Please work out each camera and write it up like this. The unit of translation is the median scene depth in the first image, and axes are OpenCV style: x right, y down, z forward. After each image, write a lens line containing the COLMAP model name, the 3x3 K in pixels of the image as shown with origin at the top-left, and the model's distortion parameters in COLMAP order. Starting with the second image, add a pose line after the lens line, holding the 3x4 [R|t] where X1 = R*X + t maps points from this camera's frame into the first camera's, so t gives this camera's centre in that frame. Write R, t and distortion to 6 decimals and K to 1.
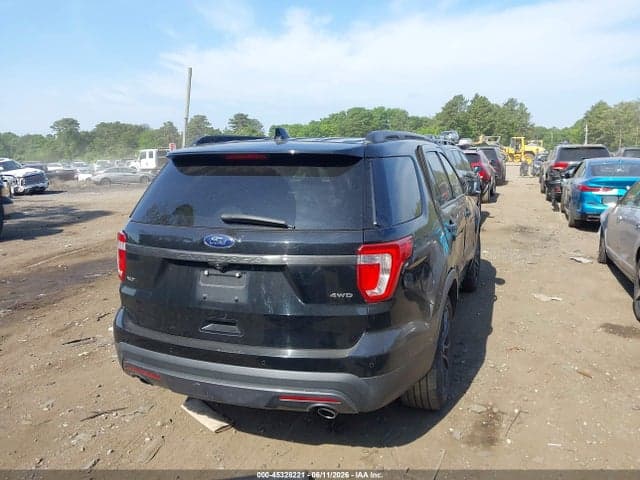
lens RADIAL K [[496.1, 0, 326.3], [0, 496.1, 226.7], [0, 0, 1]] dist [0.012535, -0.017566]
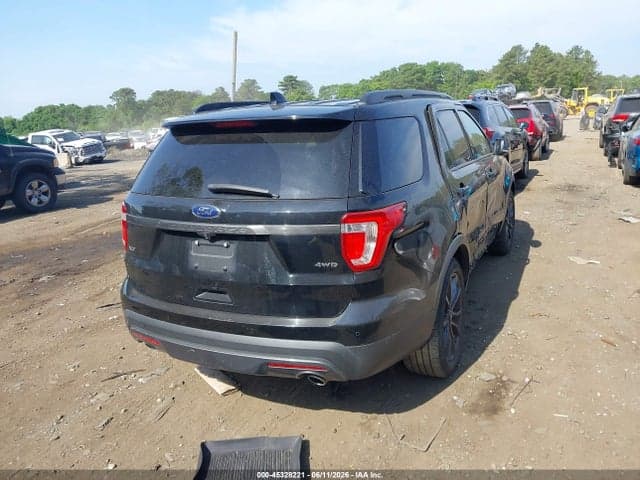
lens RADIAL K [[496.1, 0, 328.1], [0, 496.1, 226.1], [0, 0, 1]] dist [0.012535, -0.017566]
pose [[0.994401, -0.014114, -0.104721, 0.098128], [0.021978, 0.996992, 0.074321, -0.007468], [0.103357, -0.076207, 0.991721, 0.022506]]
